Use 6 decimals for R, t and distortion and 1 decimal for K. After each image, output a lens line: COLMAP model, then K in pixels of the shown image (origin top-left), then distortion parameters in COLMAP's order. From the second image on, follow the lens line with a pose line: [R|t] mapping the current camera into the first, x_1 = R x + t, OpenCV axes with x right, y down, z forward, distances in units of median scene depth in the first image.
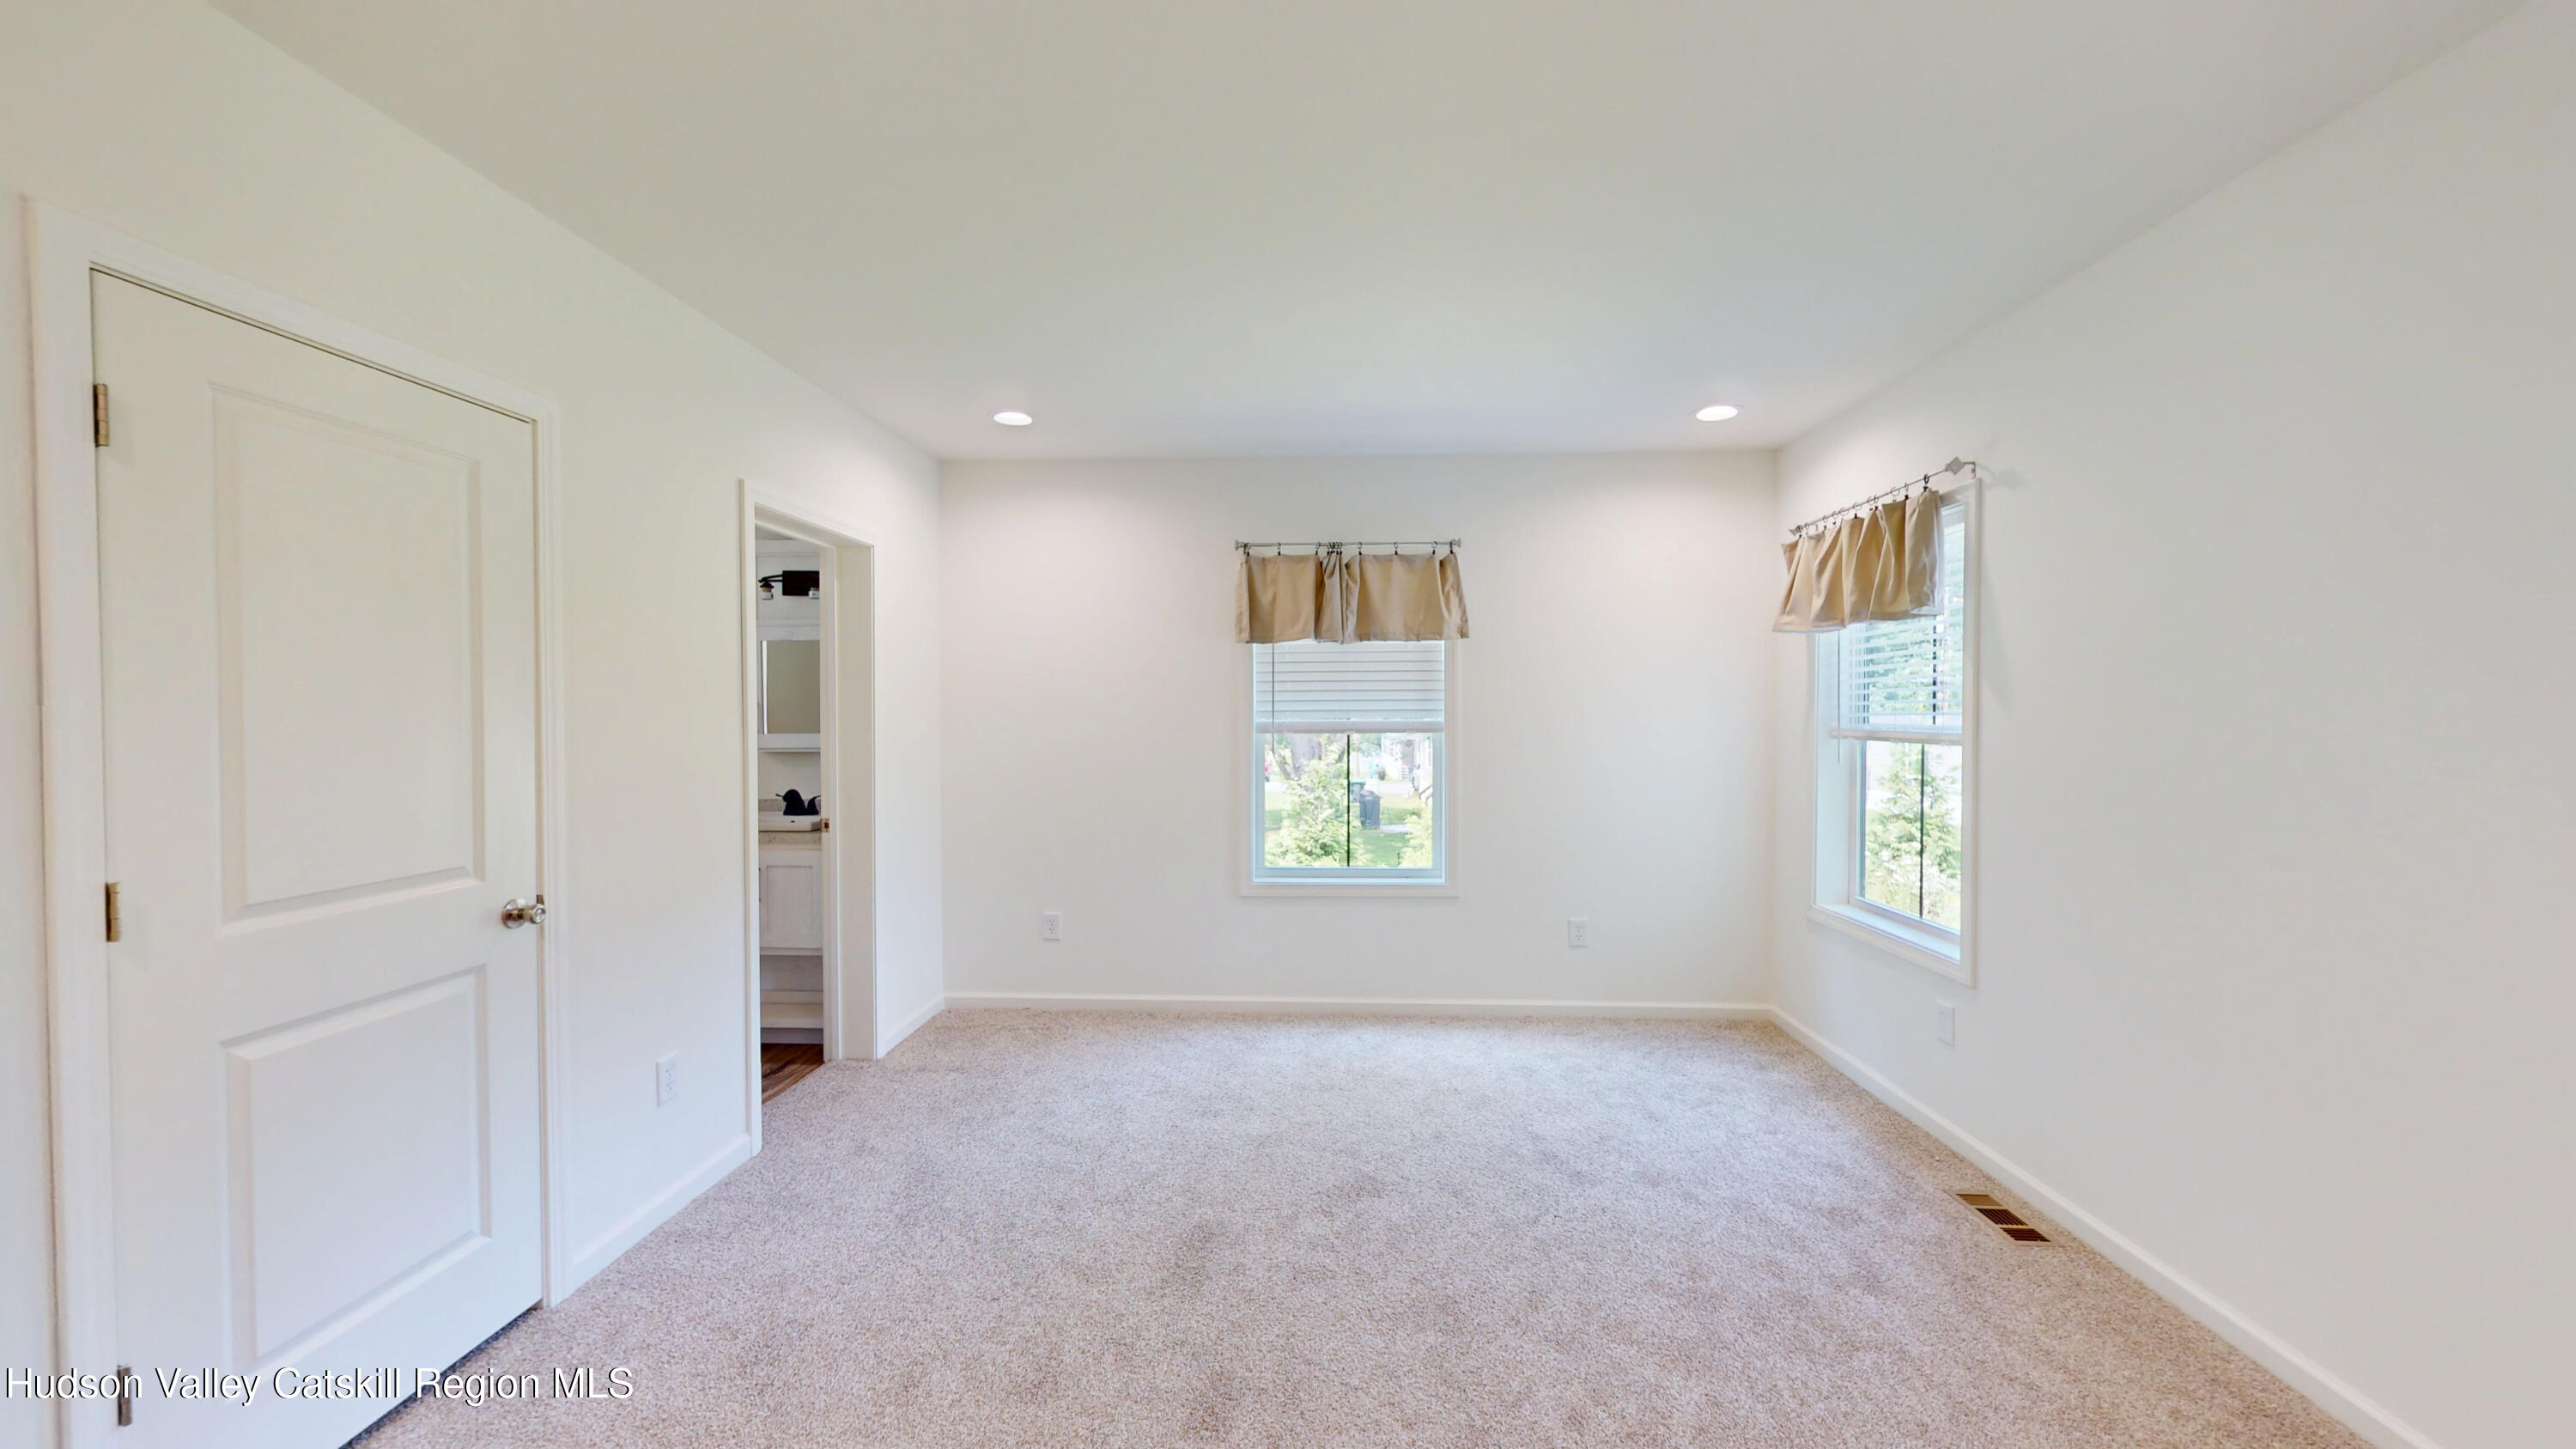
lens RADIAL K [[955.9, 0, 1294.9], [0, 955.9, 735.4], [0, 0, 1]] dist [0.001900, 0.000678]
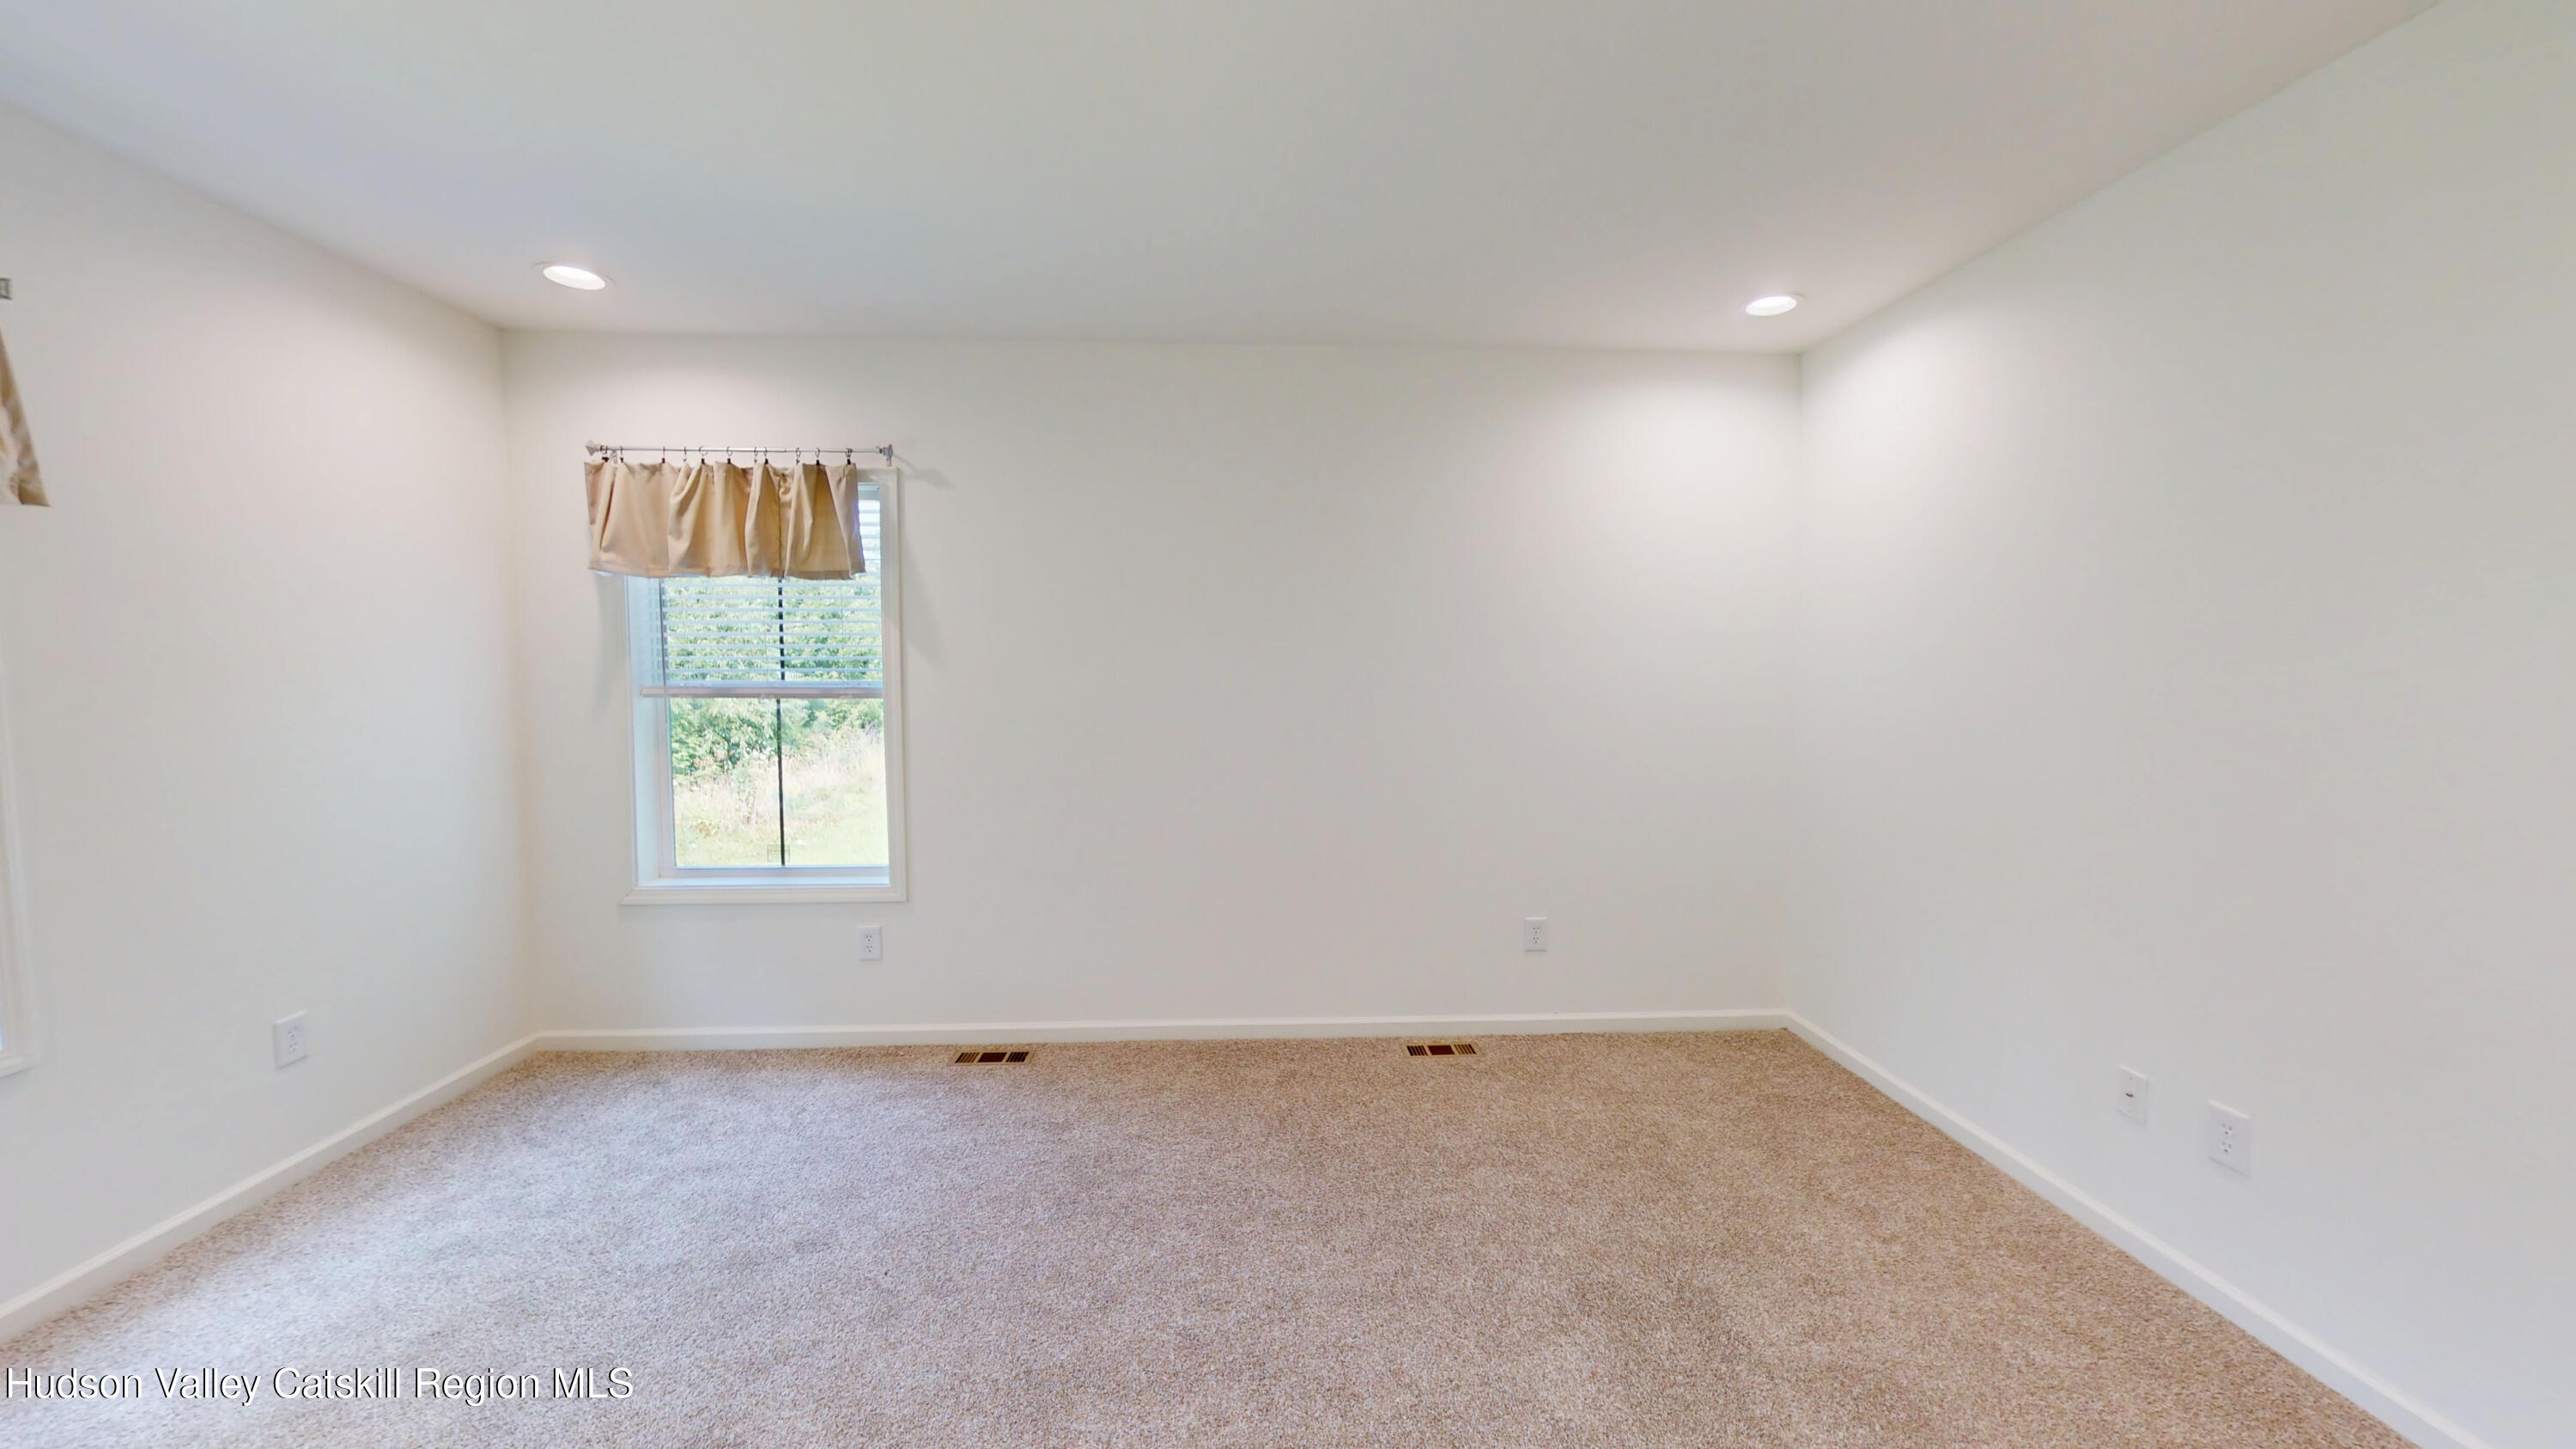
lens RADIAL K [[955.9, 0, 1294.9], [0, 955.9, 728.1], [0, 0, 1]] dist [0.001900, 0.000678]
pose [[-0.097871, -0.067010, 0.992941, -0.468047], [0.018487, 0.997436, 0.069135, -0.022131], [-0.995027, 0.025122, -0.096381, 0.588872]]
